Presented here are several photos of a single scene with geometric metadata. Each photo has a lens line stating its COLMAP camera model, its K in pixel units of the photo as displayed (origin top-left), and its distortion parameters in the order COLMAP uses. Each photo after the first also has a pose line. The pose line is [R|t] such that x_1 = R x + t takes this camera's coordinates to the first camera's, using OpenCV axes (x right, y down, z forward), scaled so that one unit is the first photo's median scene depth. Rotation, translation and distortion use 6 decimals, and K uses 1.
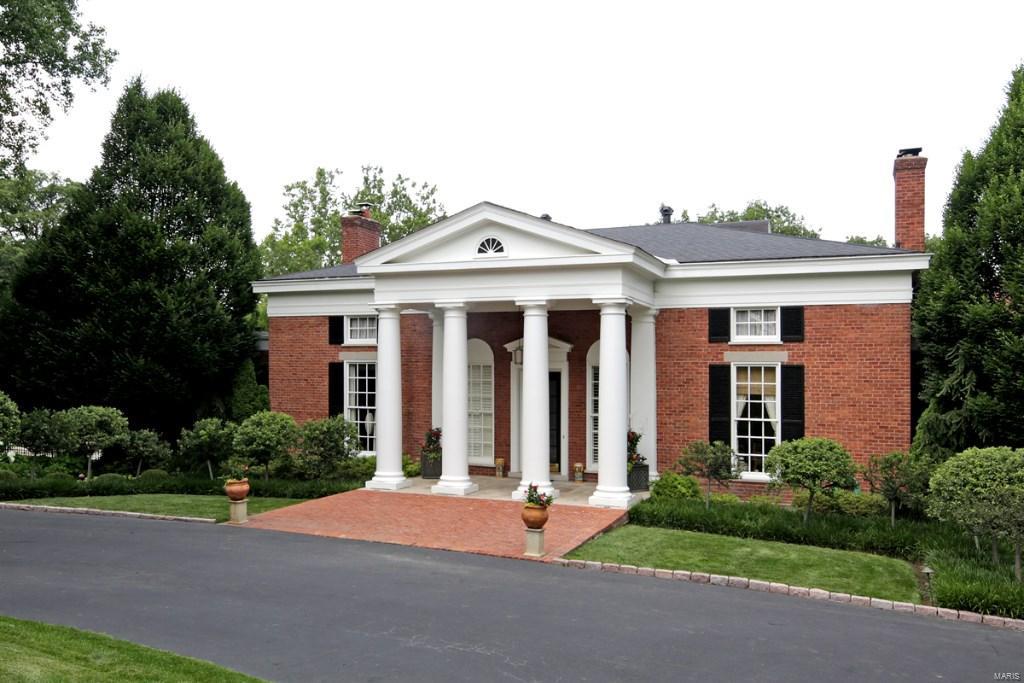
lens RADIAL K [[769.8, 0, 565.0], [0, 769.8, 390.8], [0, 0, 1]] dist [0.002747, 0.001360]
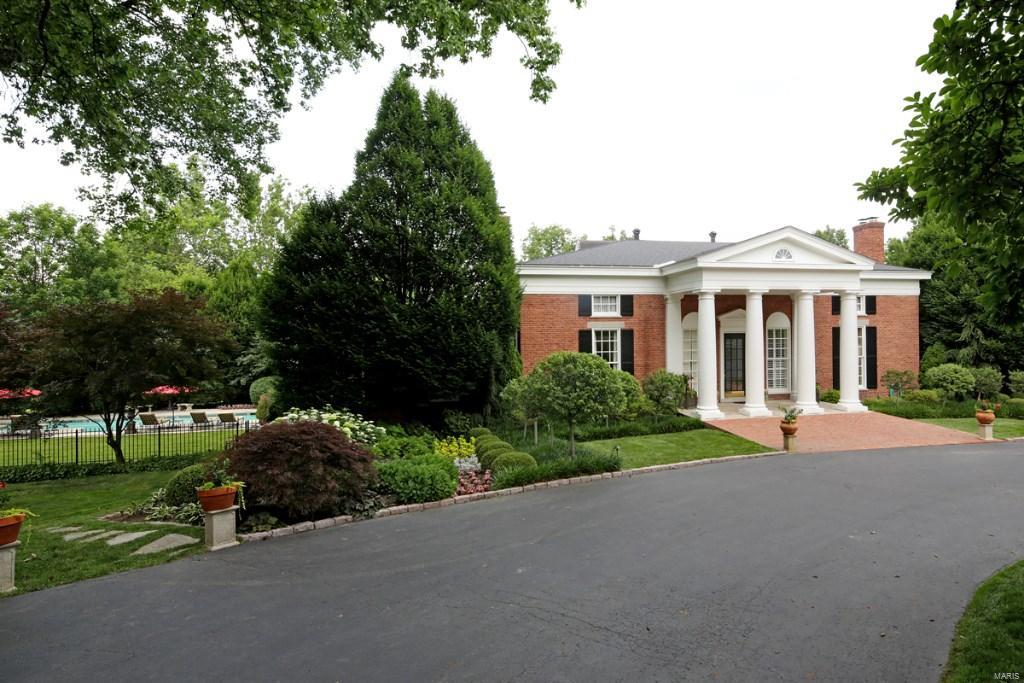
lens RADIAL K [[533.1, 0, 559.1], [0, 533.1, 322.8], [0, 0, 1]] dist [0.000881, -0.000354]
pose [[0.834786, -0.007502, 0.550523, -1.056481], [0.034907, 0.998617, -0.039322, -0.018399], [-0.549466, 0.052043, 0.833894, 0.330968]]
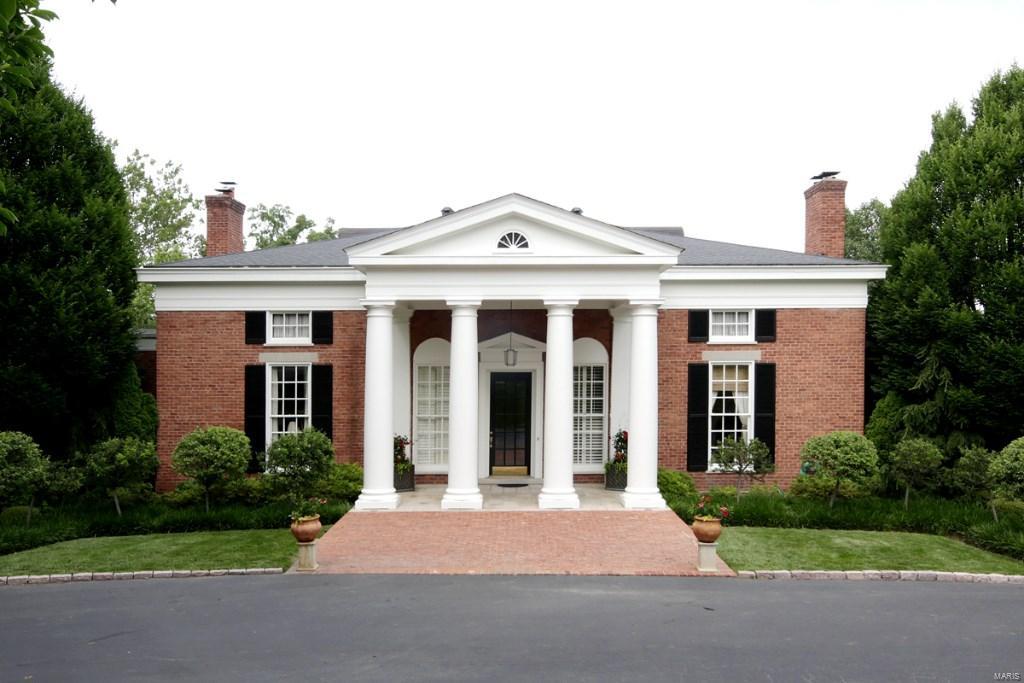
lens RADIAL K [[730.5, 0, 514.0], [0, 730.5, 382.4], [0, 0, 1]] dist [0.003797, 0.001547]
pose [[0.933593, -0.023050, 0.357593, -0.403253], [0.021662, 0.999734, 0.007887, -0.022108], [-0.357680, 0.000383, 0.933844, 0.164403]]
